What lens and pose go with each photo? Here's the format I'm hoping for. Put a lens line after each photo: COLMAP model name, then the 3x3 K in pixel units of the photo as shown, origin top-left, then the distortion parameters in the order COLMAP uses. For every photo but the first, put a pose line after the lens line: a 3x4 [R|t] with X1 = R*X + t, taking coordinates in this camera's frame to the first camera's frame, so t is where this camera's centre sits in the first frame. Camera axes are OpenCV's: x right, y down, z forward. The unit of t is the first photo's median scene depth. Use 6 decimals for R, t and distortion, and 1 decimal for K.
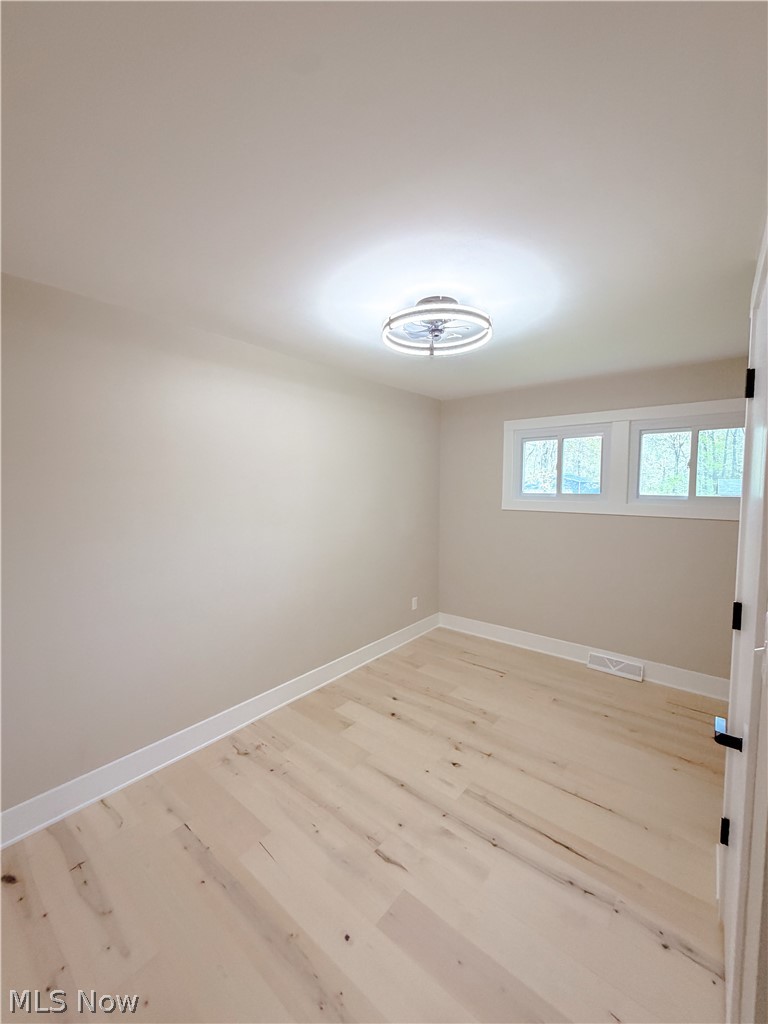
lens RADIAL K [[409.0, 0, 384.8], [0, 409.0, 510.3], [0, 0, 1]] dist [0.000383, 0.000591]
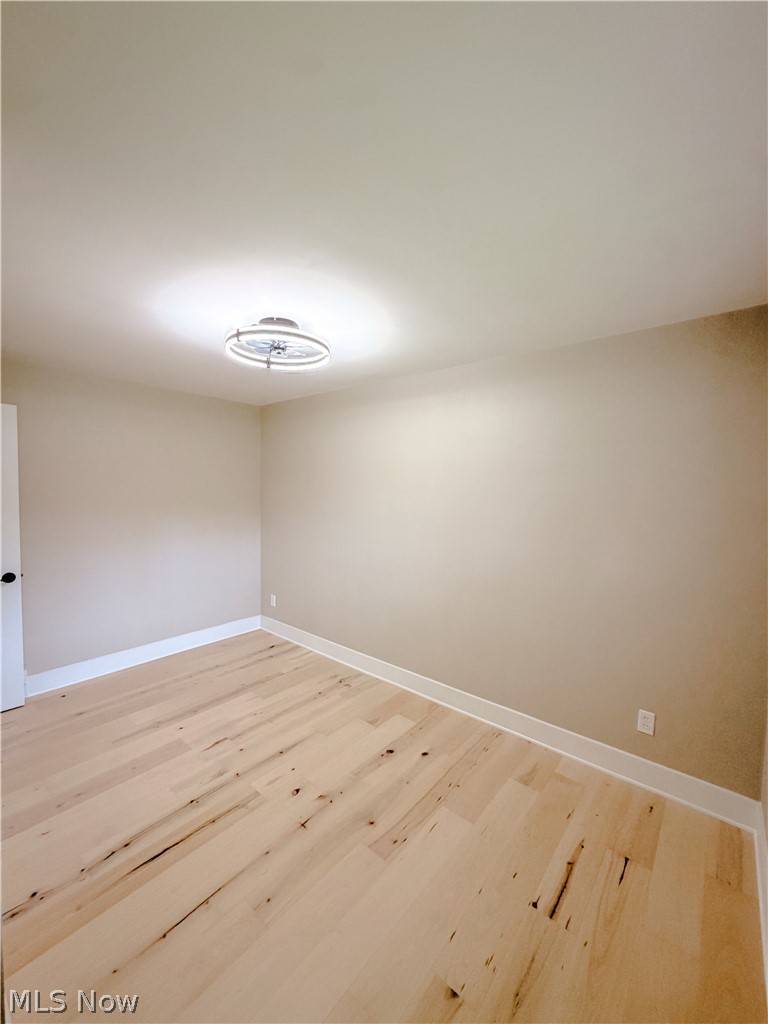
lens RADIAL K [[412.4, 0, 384.6], [0, 412.4, 512.2], [0, 0, 1]] dist [0.000593, 0.000153]
pose [[-0.012501, 0.063071, -0.997931, 1.132595], [-0.085583, 0.994279, 0.063913, -0.091978], [0.996253, 0.086205, -0.007031, 1.222980]]
